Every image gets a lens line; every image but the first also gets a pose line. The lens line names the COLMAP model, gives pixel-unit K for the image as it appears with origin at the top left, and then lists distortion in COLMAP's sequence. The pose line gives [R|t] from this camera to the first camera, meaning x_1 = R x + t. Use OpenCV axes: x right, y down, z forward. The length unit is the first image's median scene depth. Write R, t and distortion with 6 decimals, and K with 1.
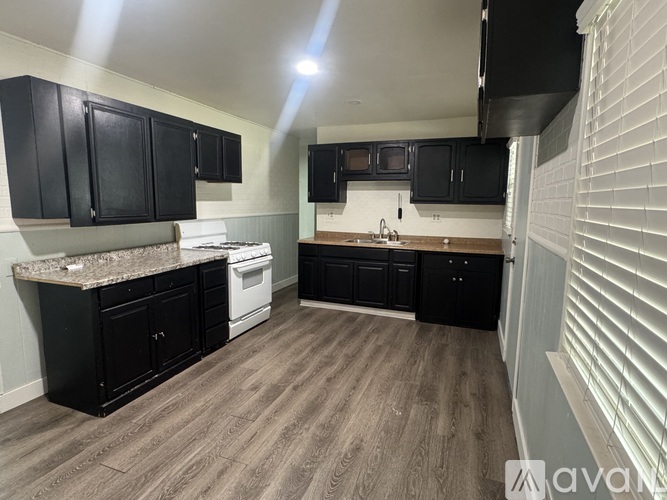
lens RADIAL K [[368.7, 0, 333.5], [0, 368.7, 250.0], [0, 0, 1]] dist [0.000000, 0.000054]
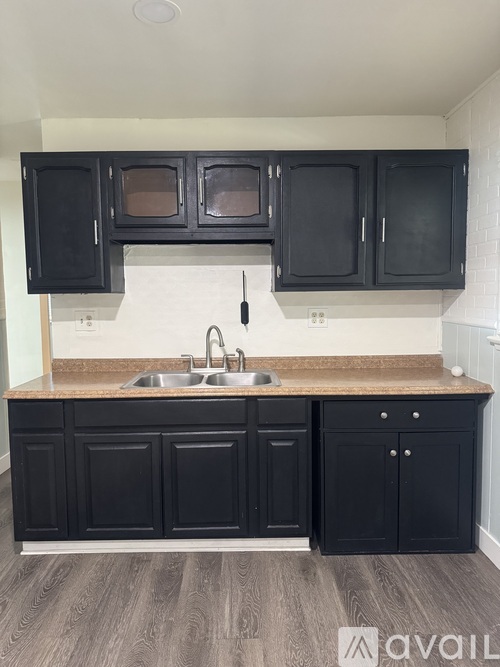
lens RADIAL K [[465.7, 0, 251.0], [0, 465.7, 336.4], [0, 0, 1]] dist [0.094425, -0.132913]
pose [[0.927005, -0.057986, 0.370541, -0.041069], [0.070192, 0.997342, -0.019531, -0.061003], [-0.368423, 0.044114, 0.928611, 0.474334]]
